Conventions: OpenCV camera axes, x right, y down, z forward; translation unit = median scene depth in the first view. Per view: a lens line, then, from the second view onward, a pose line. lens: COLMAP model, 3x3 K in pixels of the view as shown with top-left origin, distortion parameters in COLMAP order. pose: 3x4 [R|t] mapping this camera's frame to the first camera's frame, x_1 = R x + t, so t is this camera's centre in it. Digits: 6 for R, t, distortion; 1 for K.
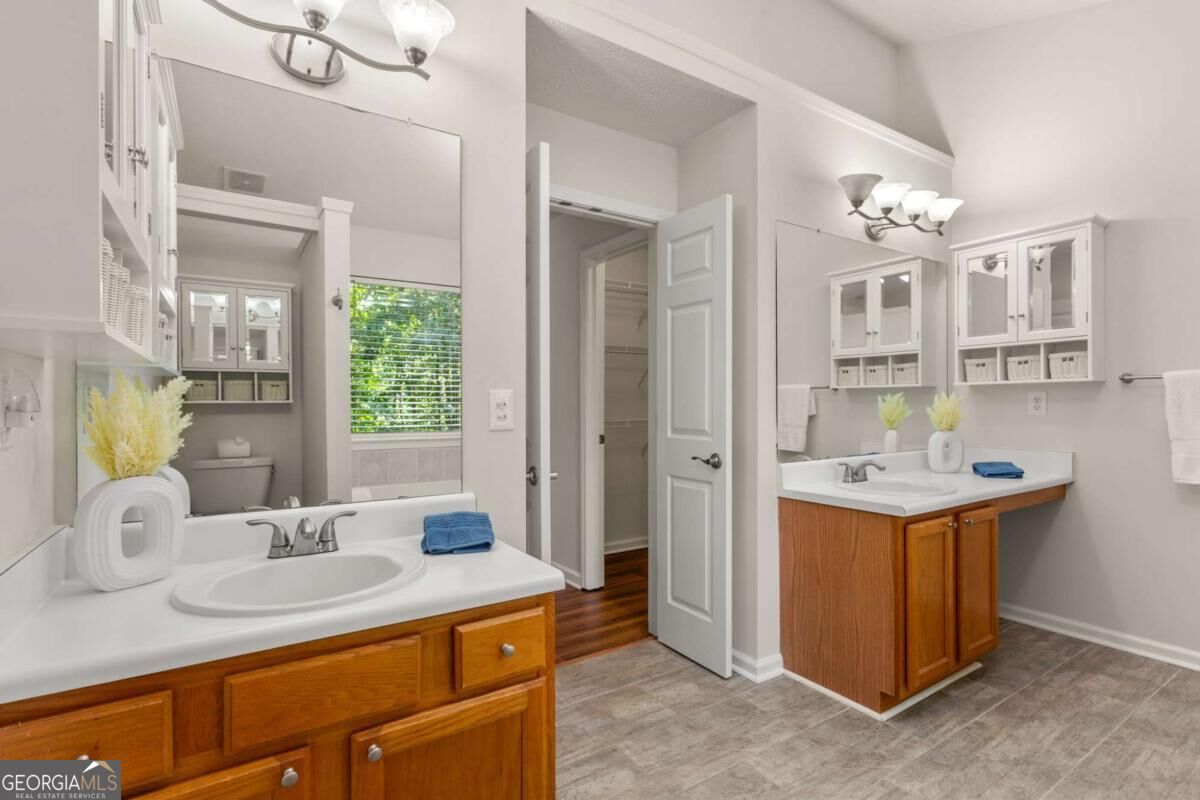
lens RADIAL K [[566.1, 0, 600.0], [0, 566.1, 400.0], [0, 0, 1]] dist [0.000795, -0.000105]
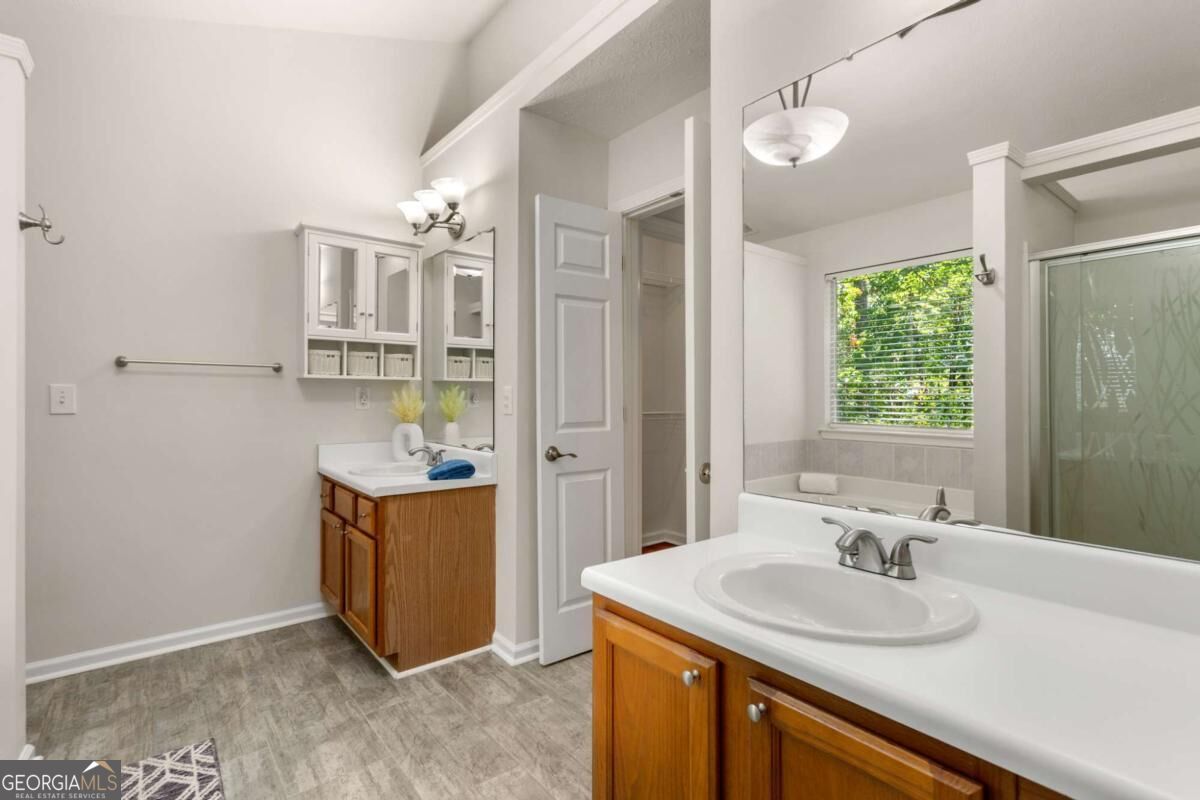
lens RADIAL K [[570.8, 0, 599.0], [0, 570.8, 387.8], [0, 0, 1]] dist [-0.000068, -0.000101]
pose [[0.091438, -0.011485, -0.995745, 0.982214], [0.005930, 0.999922, -0.010988, 0.001320], [0.995793, -0.004900, 0.091499, 0.824165]]
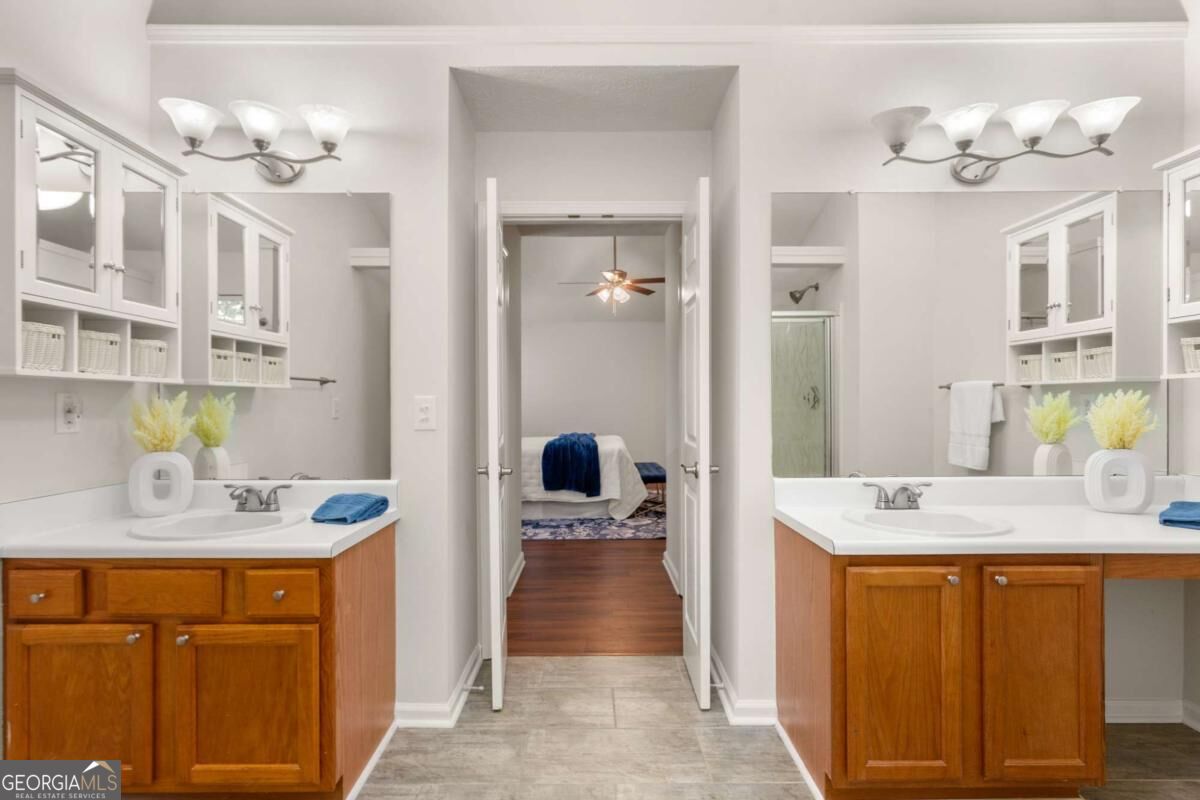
lens RADIAL K [[575.0, 0, 600.0], [0, 575.0, 400.0], [0, 0, 1]] dist [-0.002291, -0.000361]
pose [[0.838362, -0.003491, -0.545103, 0.597272], [0.004414, 0.999990, 0.000385, -0.007104], [0.545096, -0.002729, 0.838369, 0.138464]]
